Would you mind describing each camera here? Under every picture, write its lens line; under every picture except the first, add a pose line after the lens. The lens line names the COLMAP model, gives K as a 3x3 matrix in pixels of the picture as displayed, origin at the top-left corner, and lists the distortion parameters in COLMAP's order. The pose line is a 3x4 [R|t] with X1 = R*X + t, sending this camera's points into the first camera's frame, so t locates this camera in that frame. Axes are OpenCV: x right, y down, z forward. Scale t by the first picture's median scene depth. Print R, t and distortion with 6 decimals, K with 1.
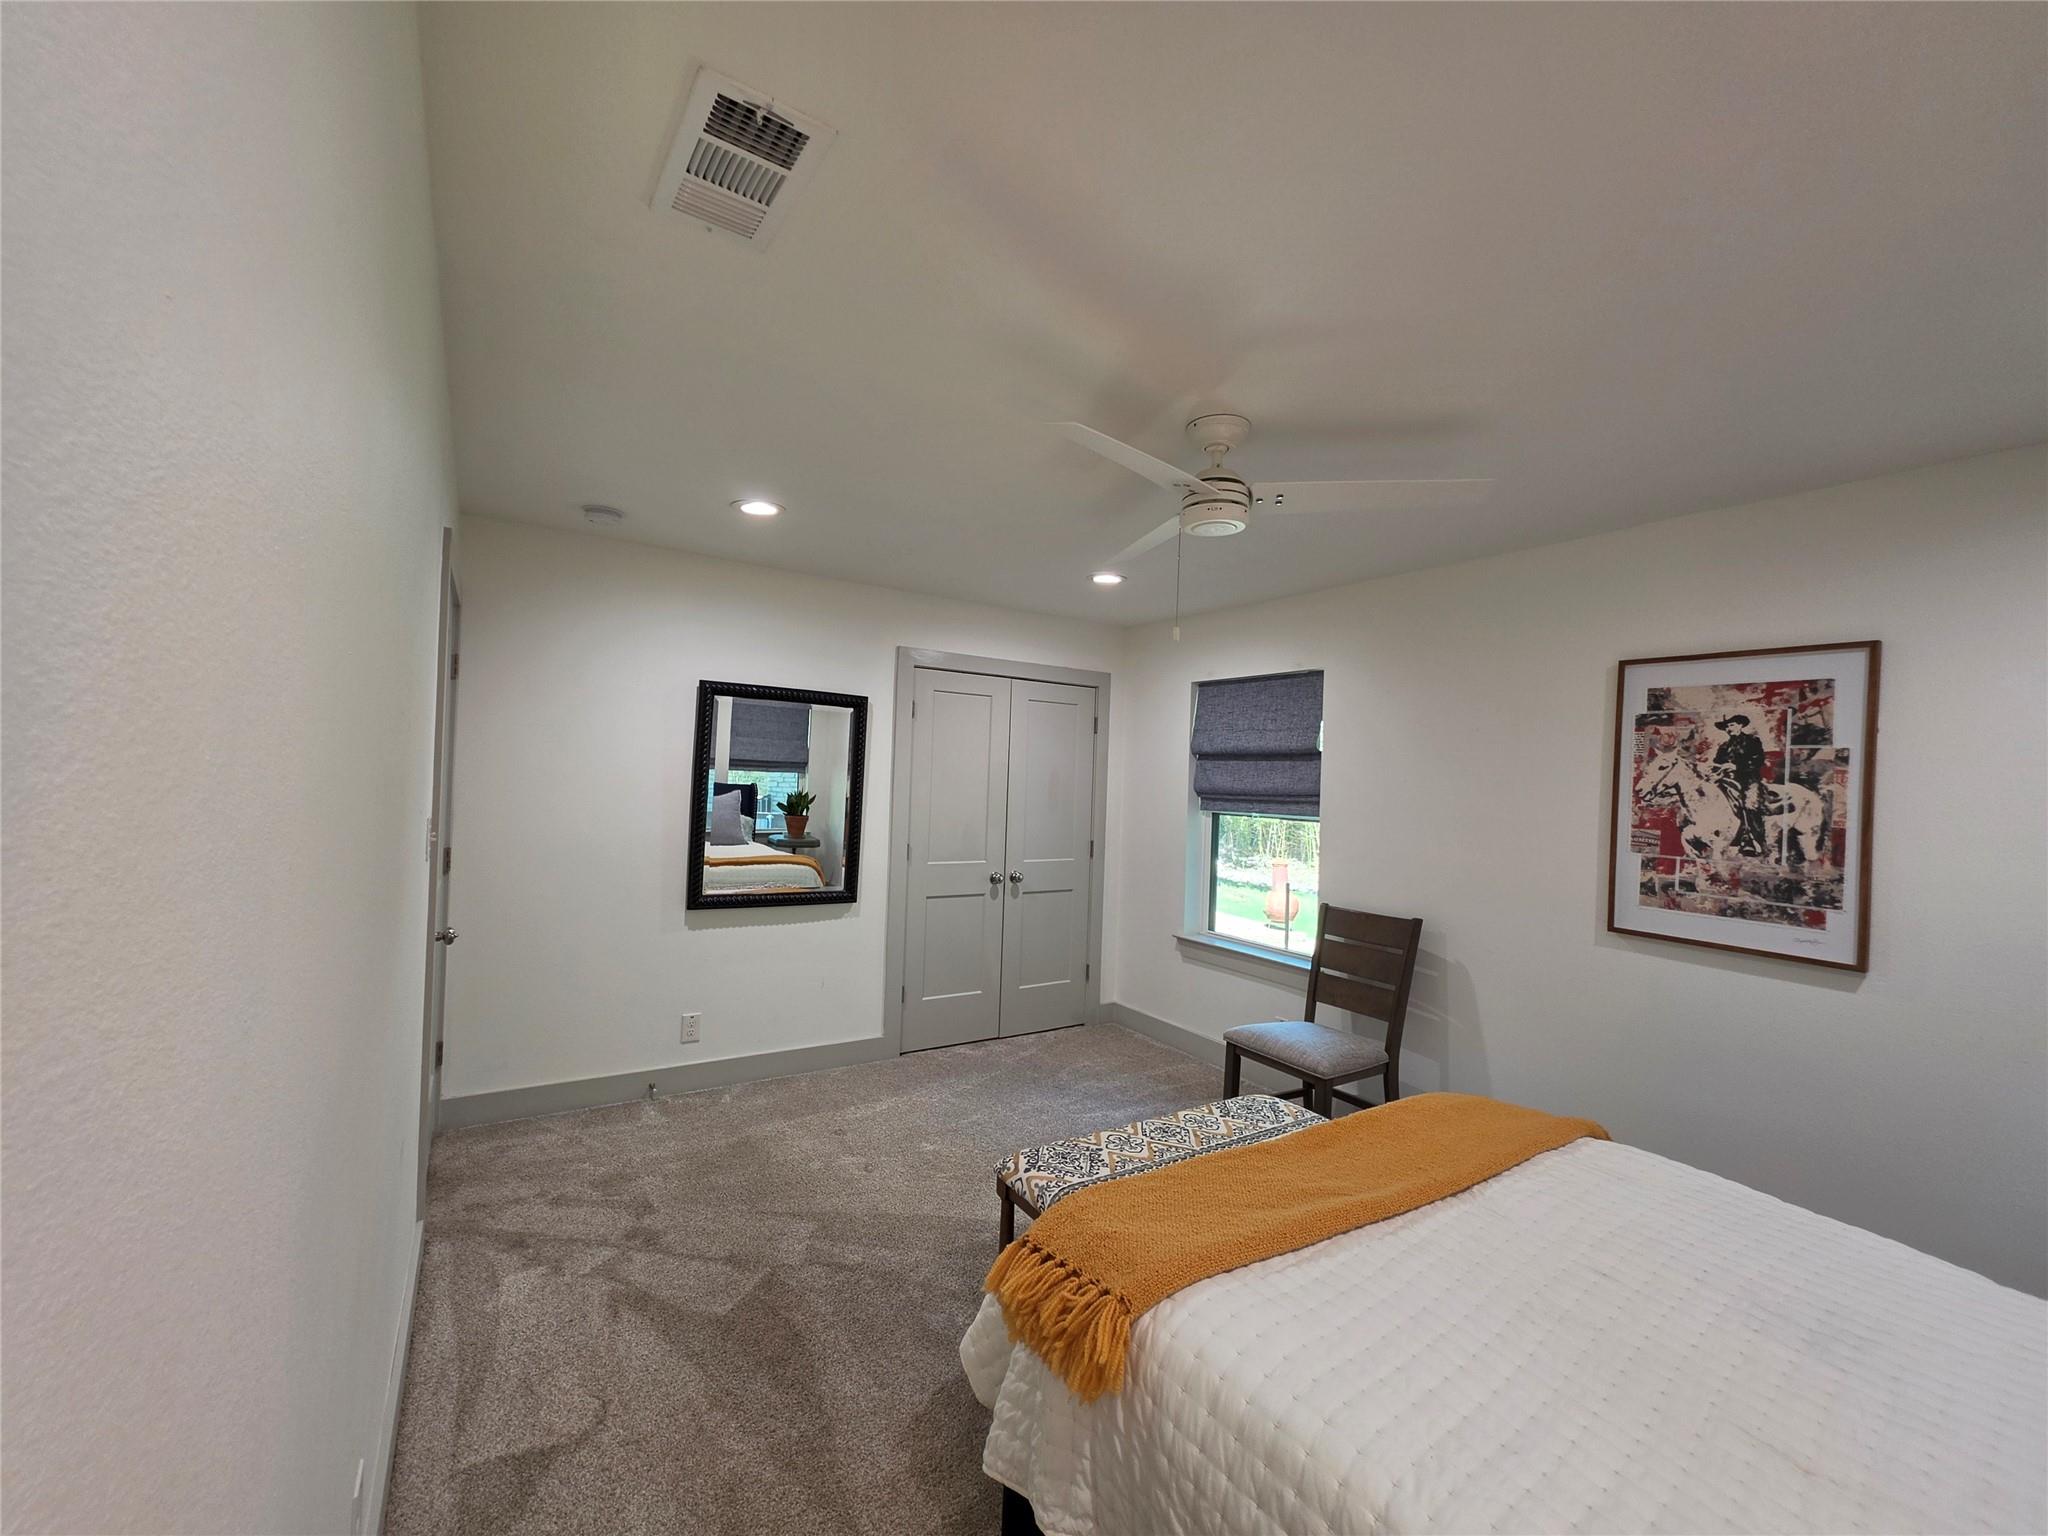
lens RADIAL K [[840.0, 0, 1007.9], [0, 840.0, 767.6], [0, 0, 1]] dist [-0.000737, -0.000189]
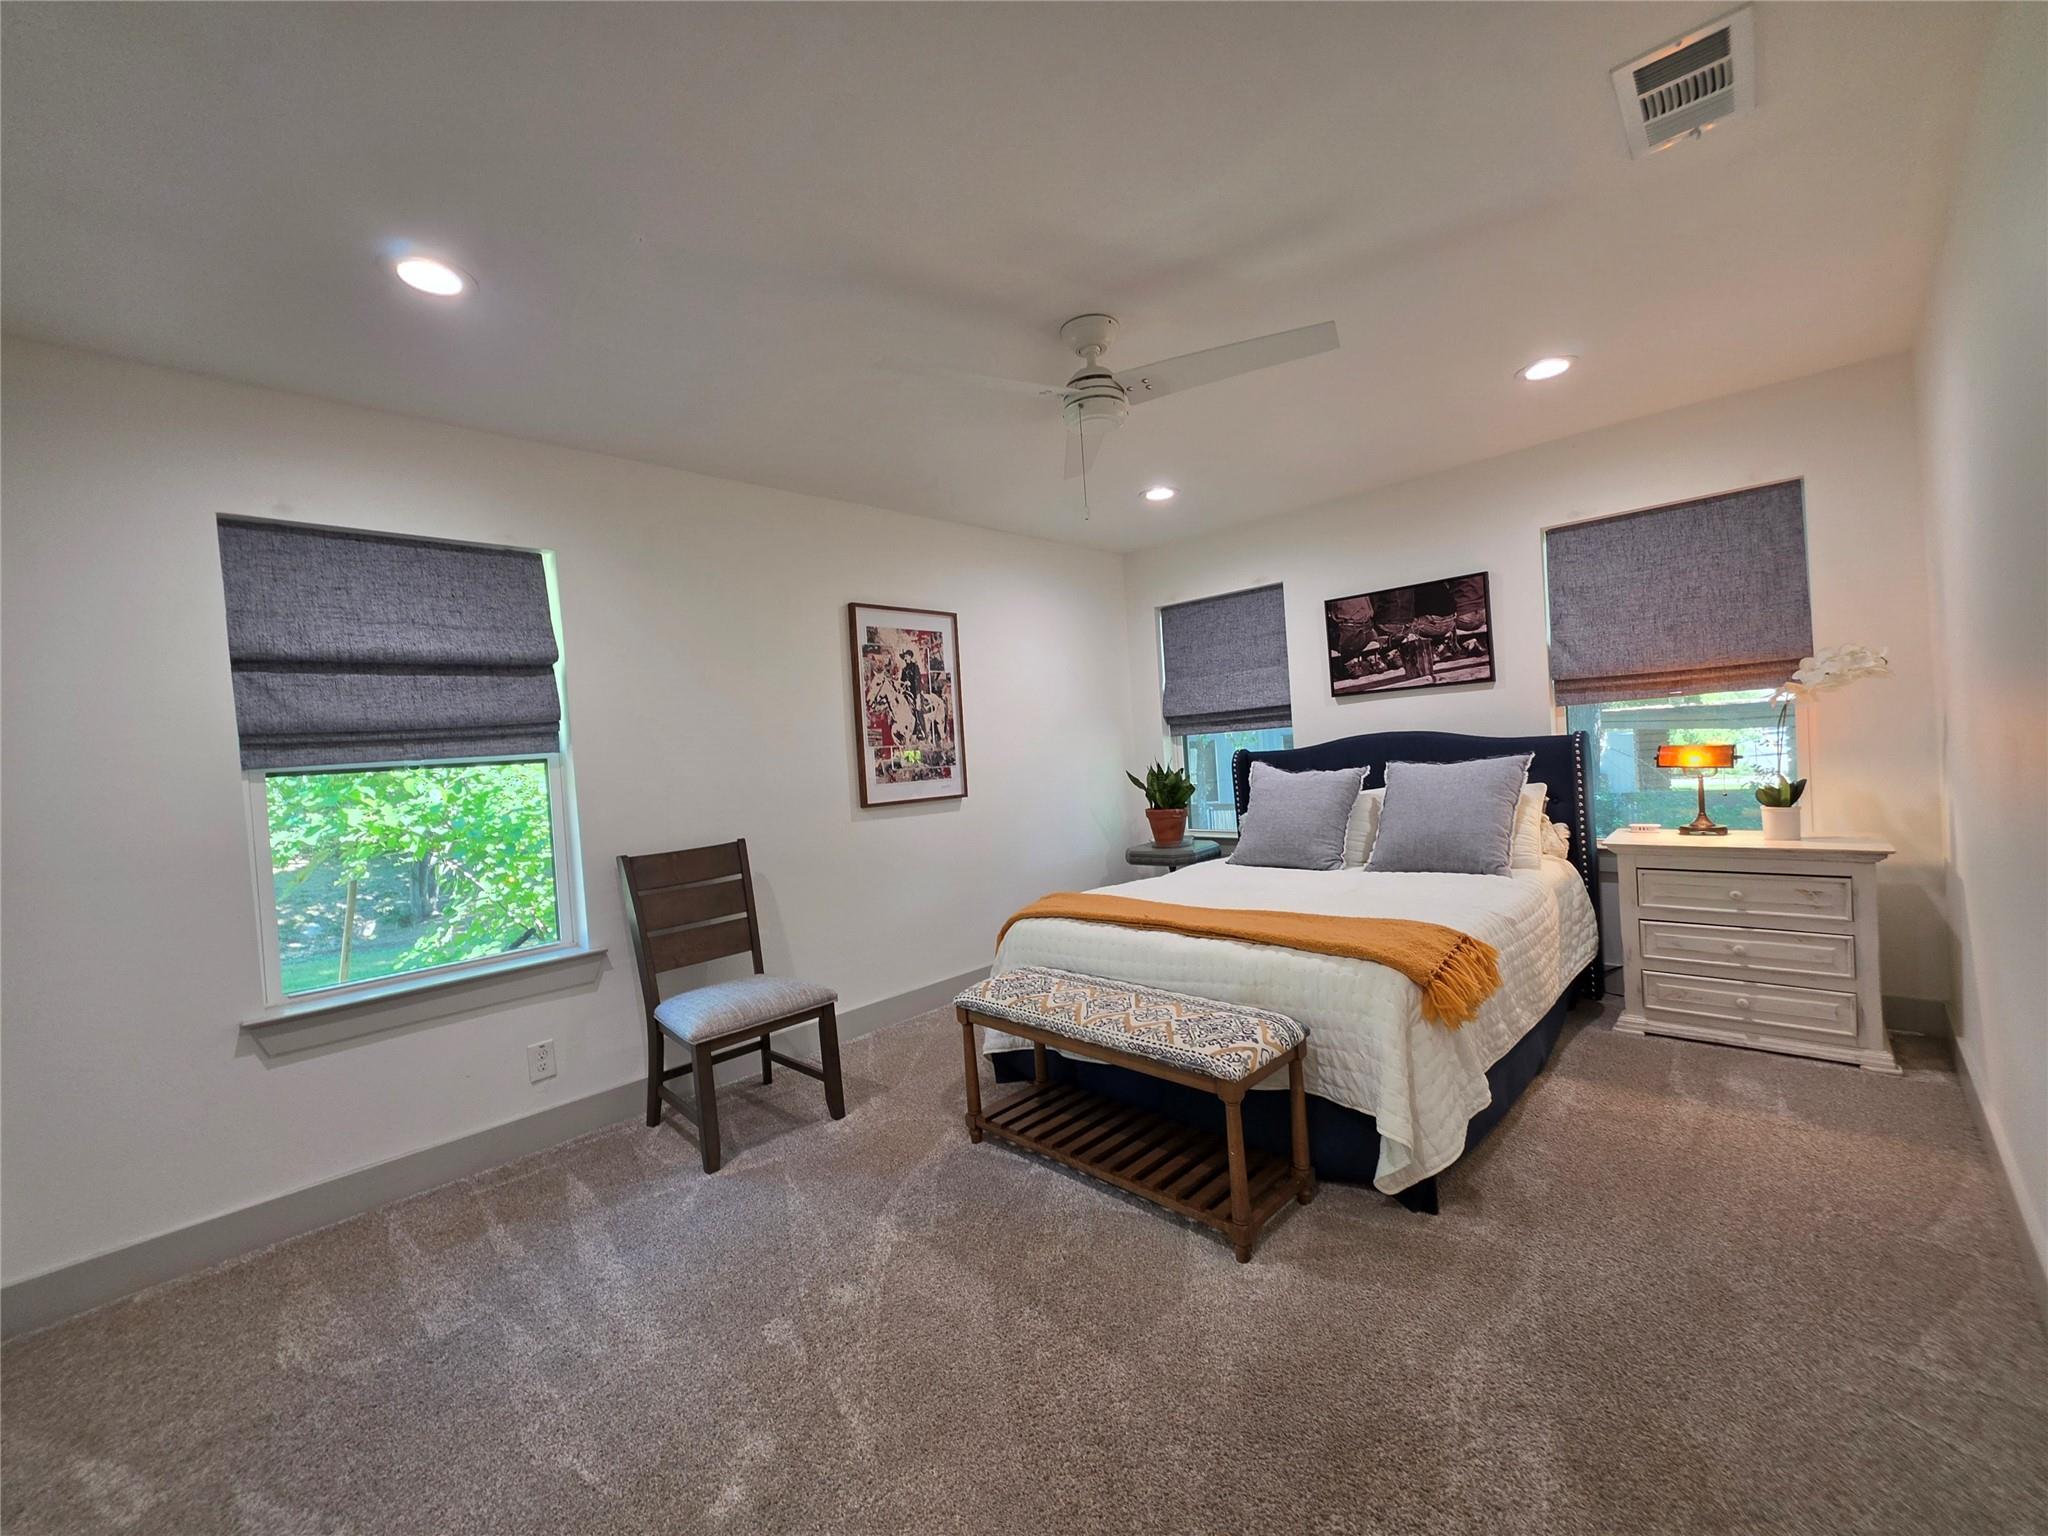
lens RADIAL K [[840.0, 0, 1007.9], [0, 840.0, 767.6], [0, 0, 1]] dist [-0.000737, -0.000189]
pose [[-0.239763, -0.040999, 0.969965, -0.664396], [0.048147, 0.997376, 0.054059, 0.076931], [-0.969637, 0.059662, -0.237160, 1.179538]]
